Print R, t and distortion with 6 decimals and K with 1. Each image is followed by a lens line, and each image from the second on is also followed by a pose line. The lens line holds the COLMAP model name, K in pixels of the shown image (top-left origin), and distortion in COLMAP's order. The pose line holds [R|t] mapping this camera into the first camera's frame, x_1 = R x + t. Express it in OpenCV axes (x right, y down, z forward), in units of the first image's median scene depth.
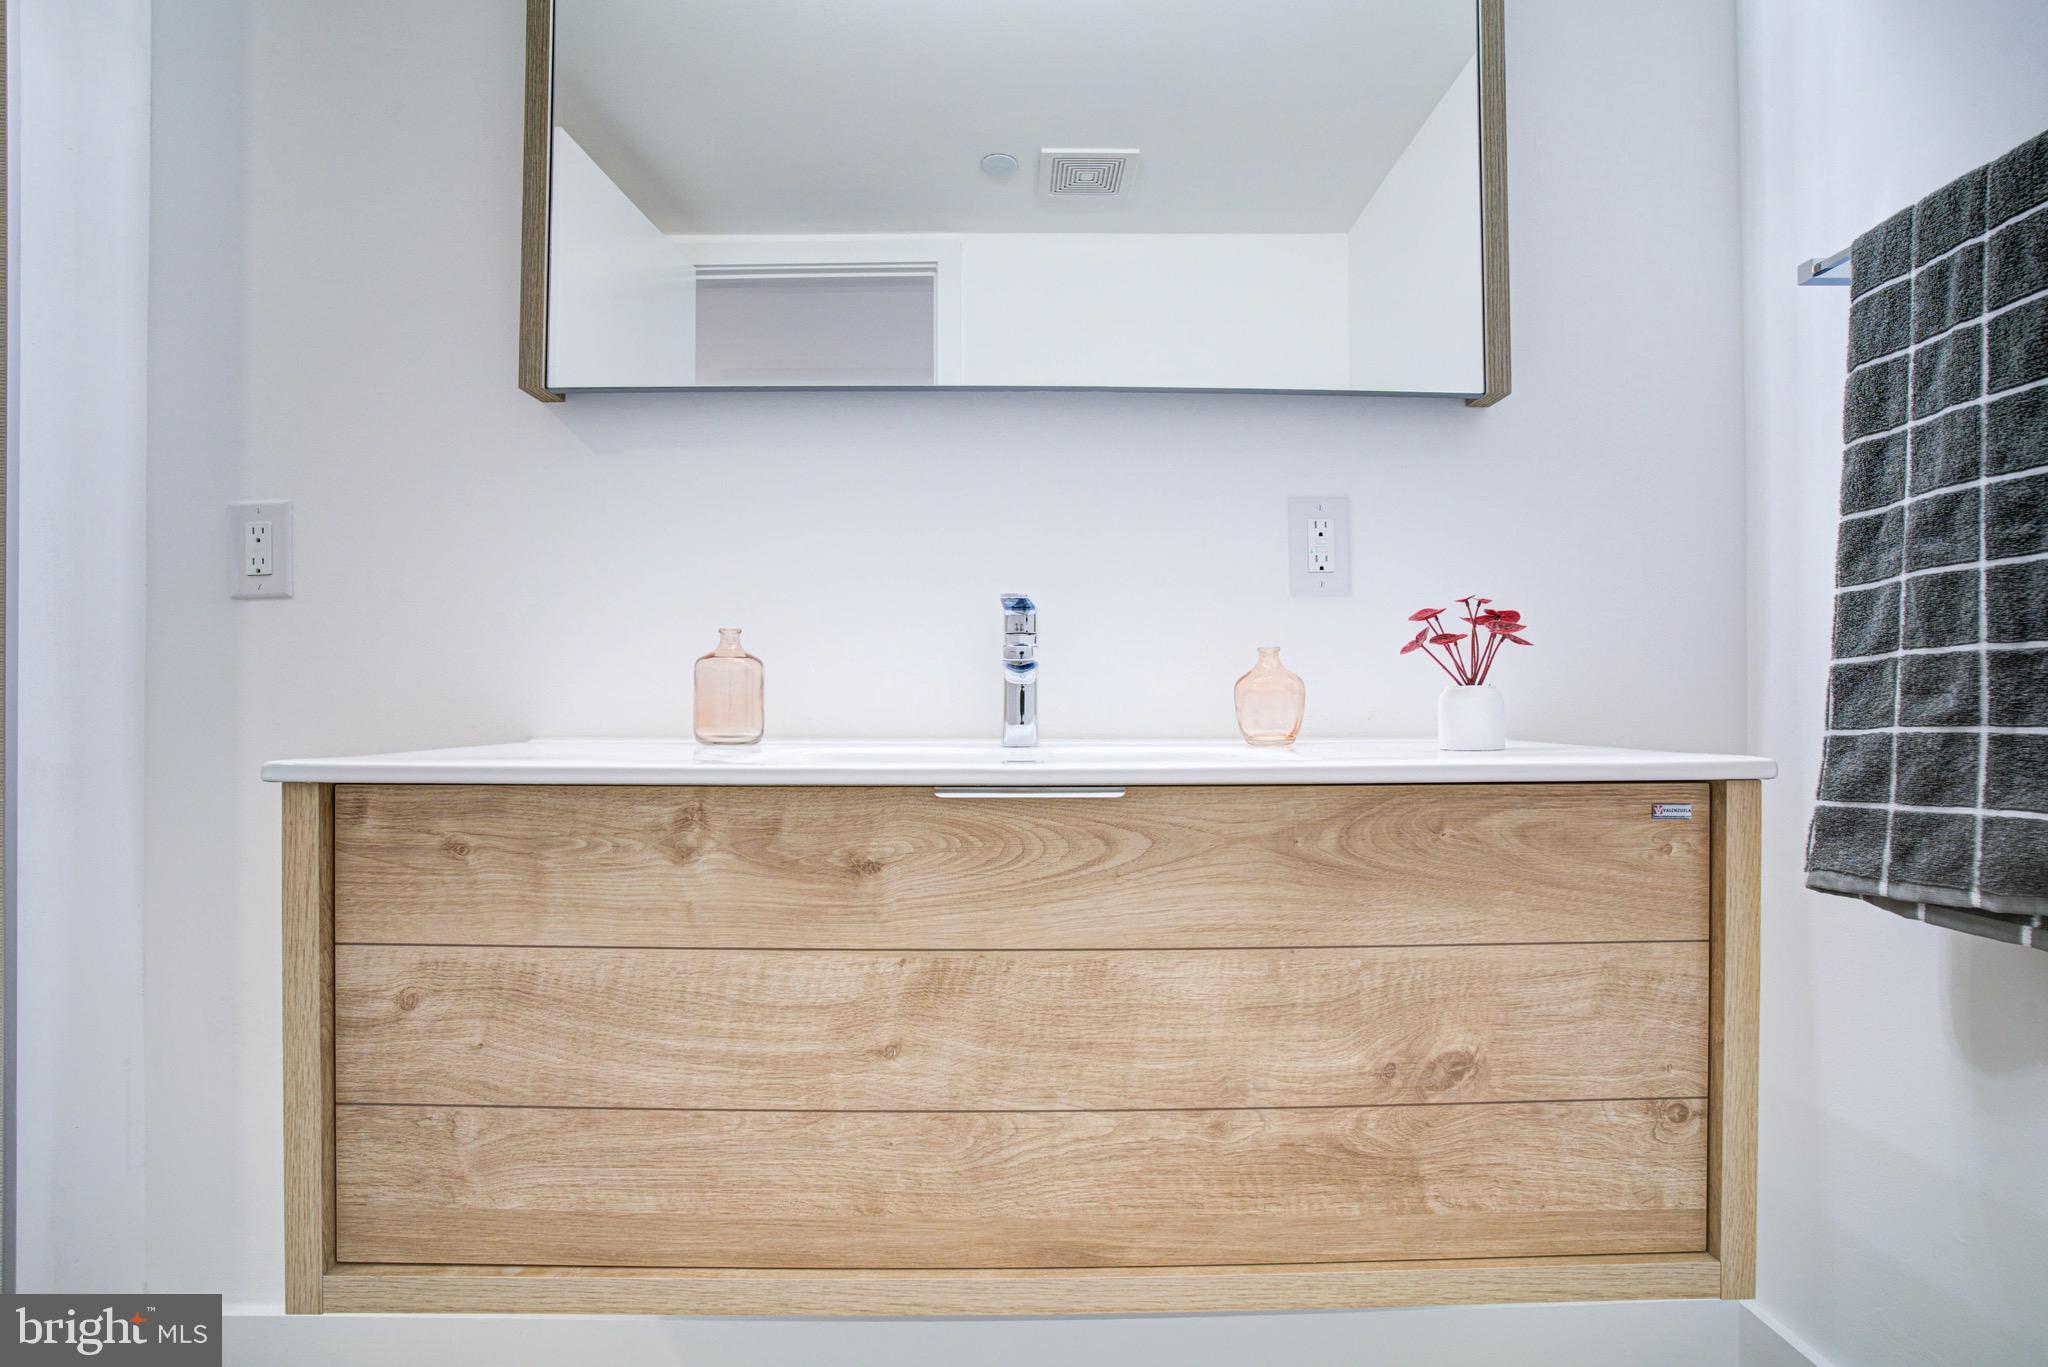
lens RADIAL K [[1011.7, 0, 1017.3], [0, 1011.7, 688.5], [0, 0, 1]] dist [-0.054523, 0.013964]
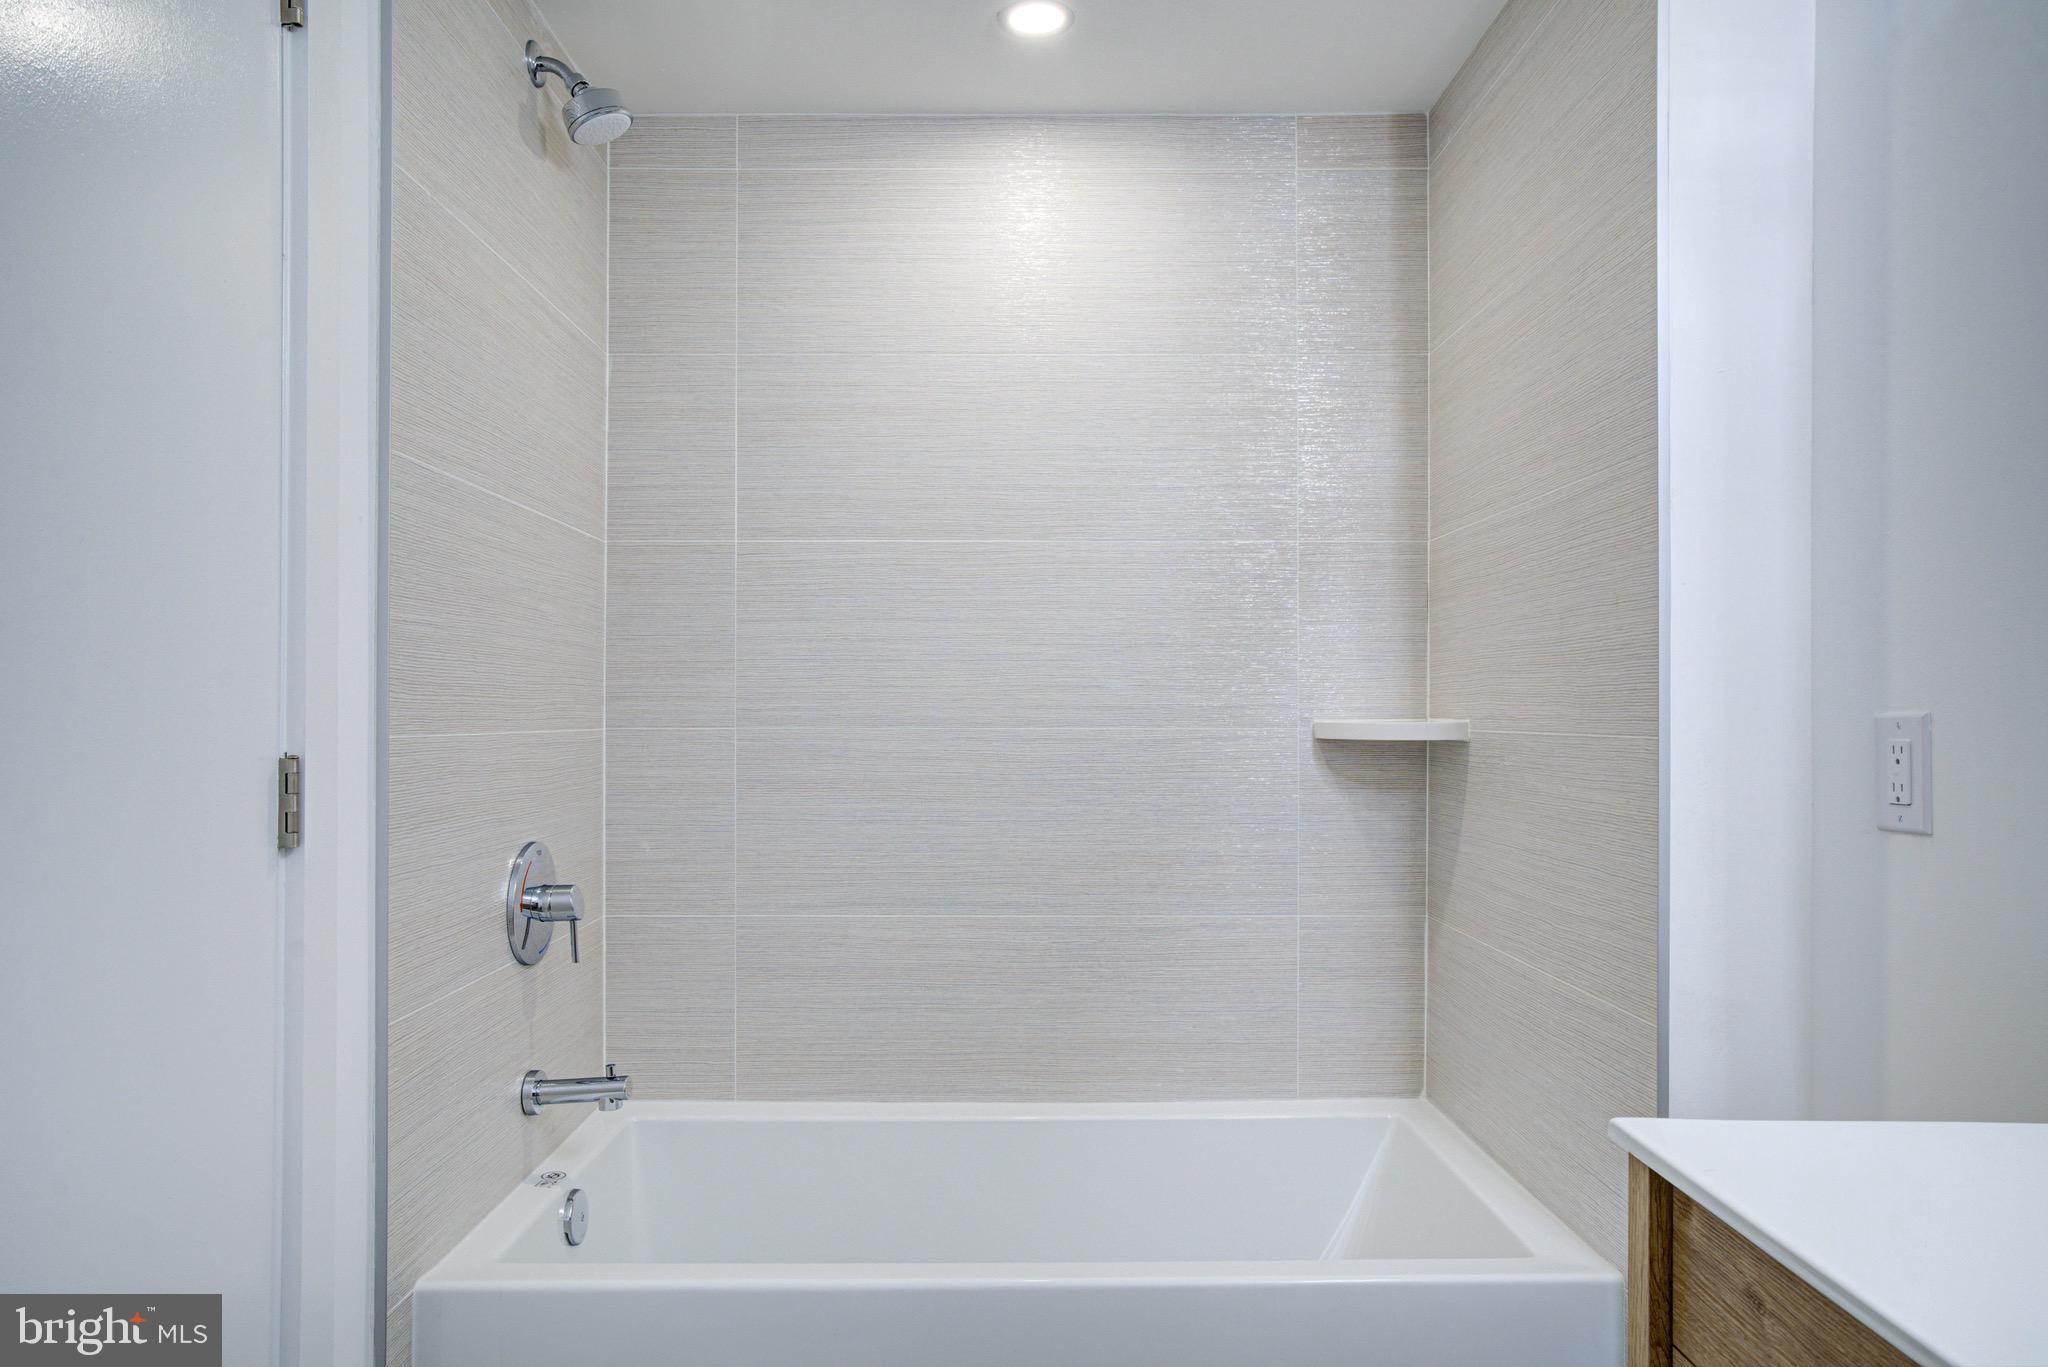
lens RADIAL K [[1281.5, 0, 1025.9], [0, 1281.5, 687.6], [0, 0, 1]] dist [-0.003914, -0.000670]
pose [[-0.008467, -0.002180, -0.999962, 0.465326], [0.000759, 0.999997, -0.002187, -0.333402], [0.999964, -0.000777, -0.008465, 0.454383]]
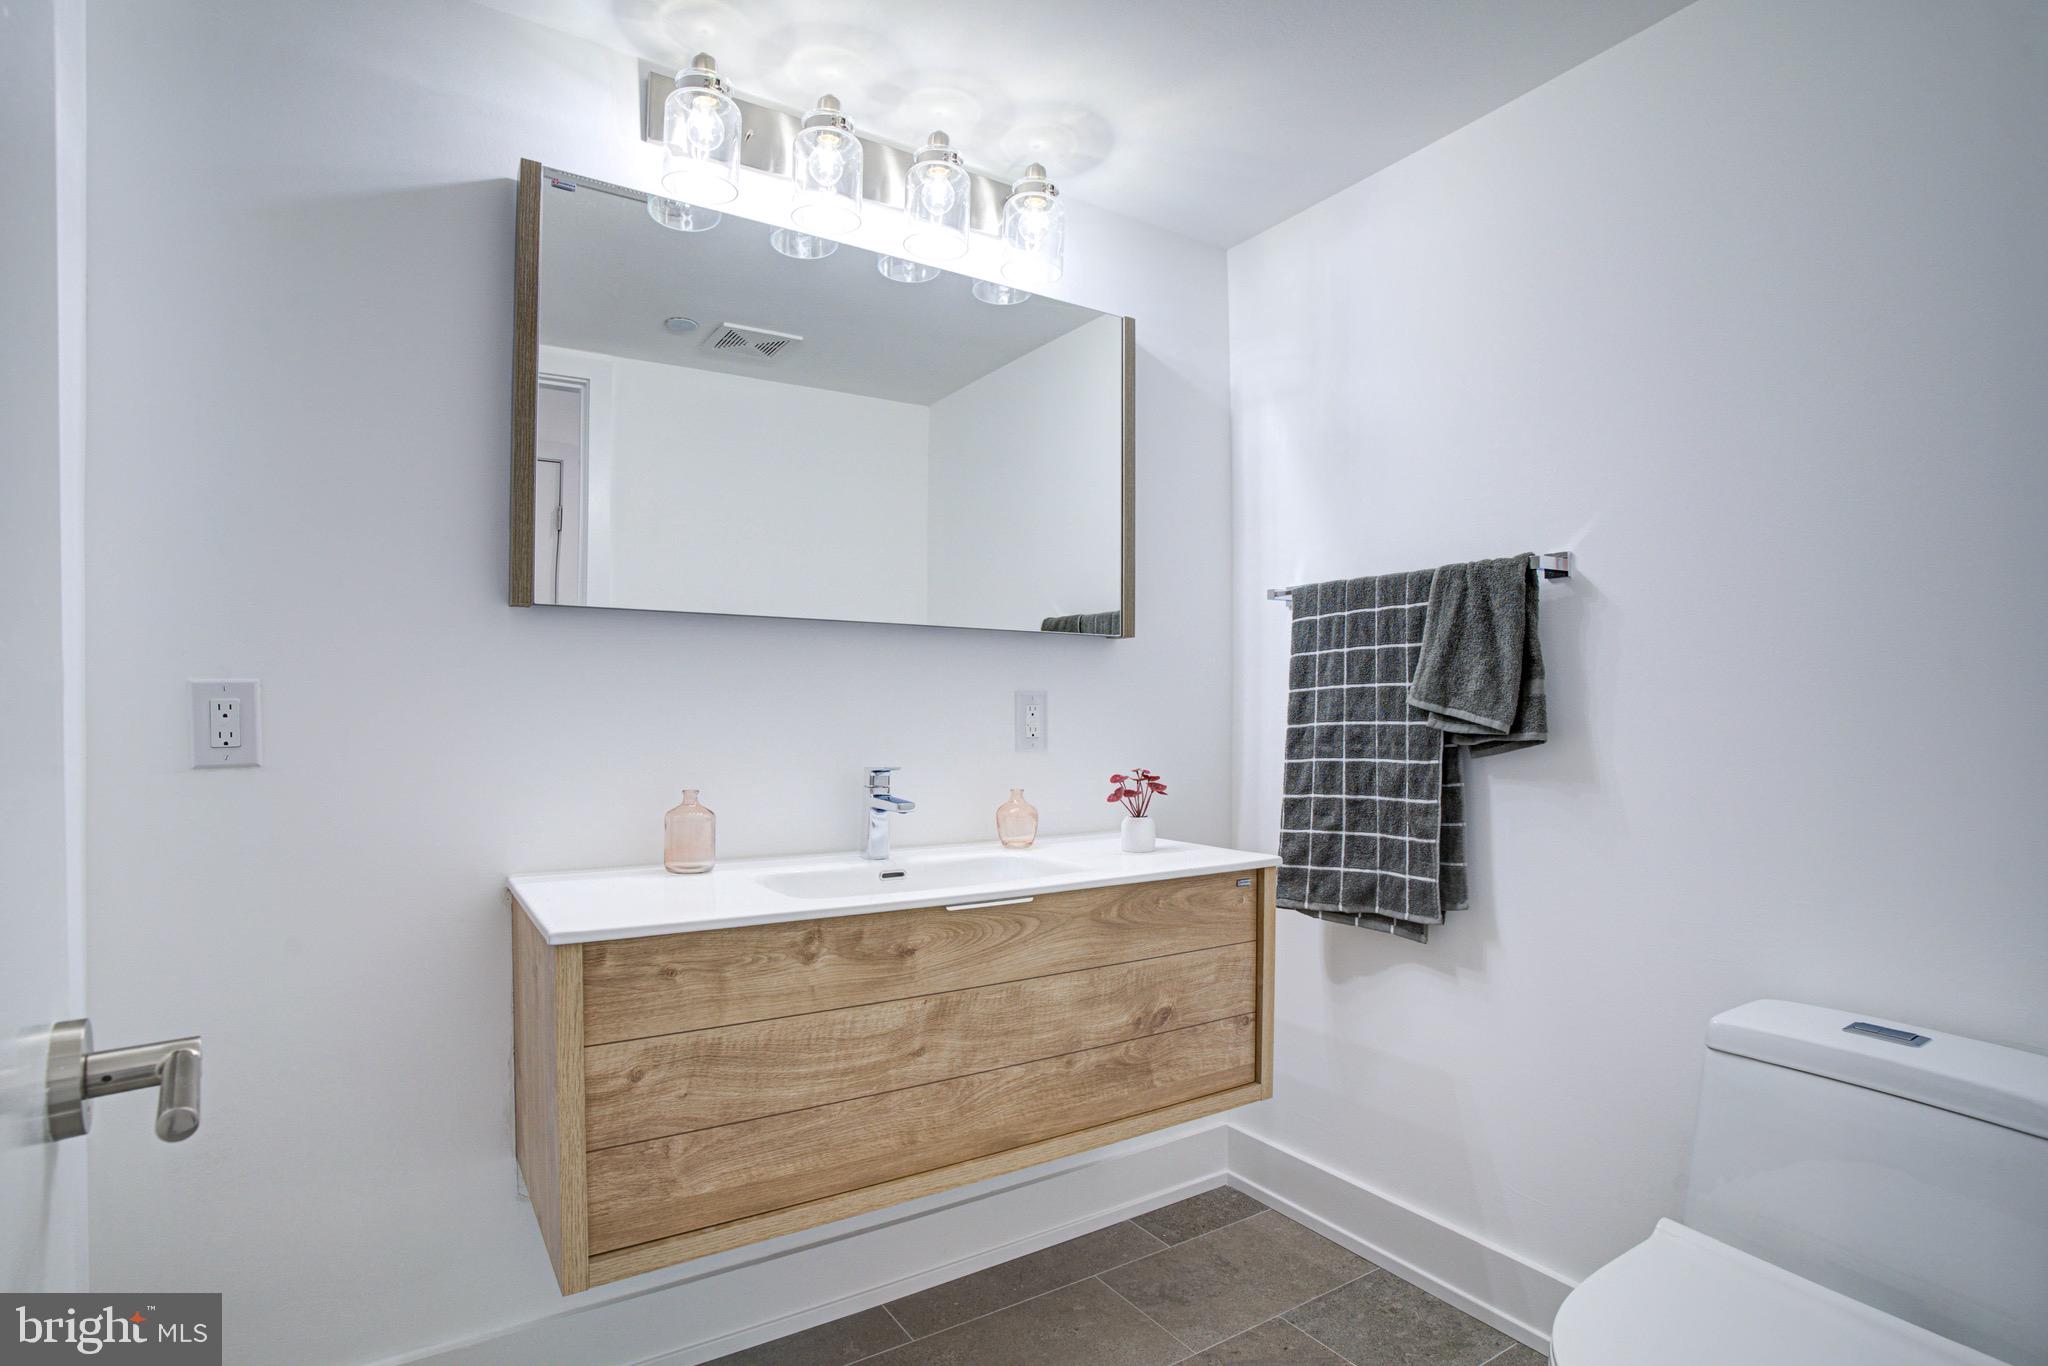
lens RADIAL K [[1011.7, 0, 1019.0], [0, 1011.7, 688.7], [0, 0, 1]] dist [-0.054523, 0.013964]
pose [[0.856292, 0.011643, 0.516361, -0.915007], [-0.005799, 0.999900, -0.012930, -0.273314], [-0.516460, 0.008078, 0.856273, -0.652402]]
